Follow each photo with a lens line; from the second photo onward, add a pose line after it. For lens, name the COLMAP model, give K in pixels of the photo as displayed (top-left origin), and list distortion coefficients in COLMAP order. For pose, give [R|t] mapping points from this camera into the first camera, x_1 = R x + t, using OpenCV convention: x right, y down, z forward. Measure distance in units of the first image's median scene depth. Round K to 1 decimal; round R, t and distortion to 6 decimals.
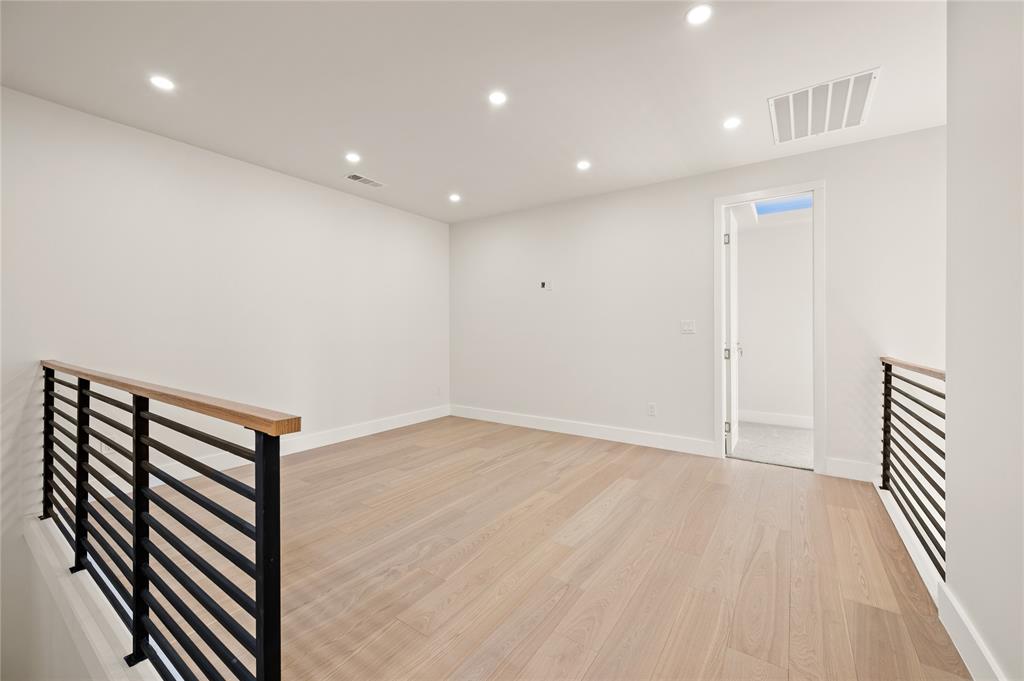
lens RADIAL K [[410.5, 0, 509.8], [0, 410.5, 335.5], [0, 0, 1]] dist [-0.000578, 0.000112]
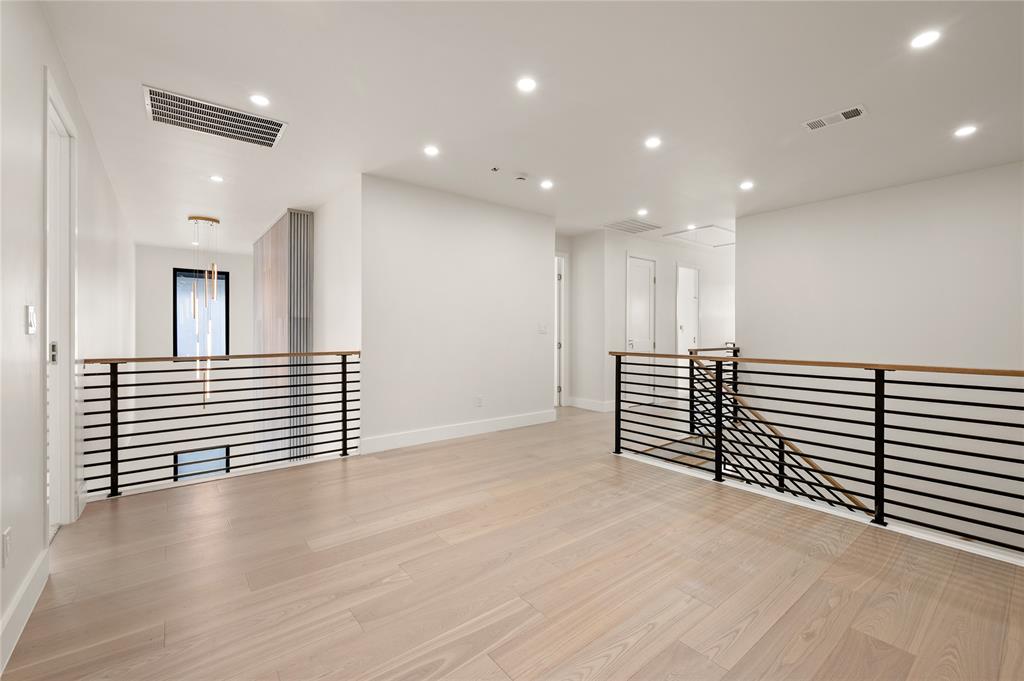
lens RADIAL K [[435.6, 0, 507.9], [0, 435.6, 333.3], [0, 0, 1]] dist [-0.000333, -0.000006]
pose [[-0.956692, 0.006367, 0.291034, -0.298042], [0.009765, 0.999900, 0.010222, -0.012474], [-0.290940, 0.012622, -0.956658, 2.054278]]
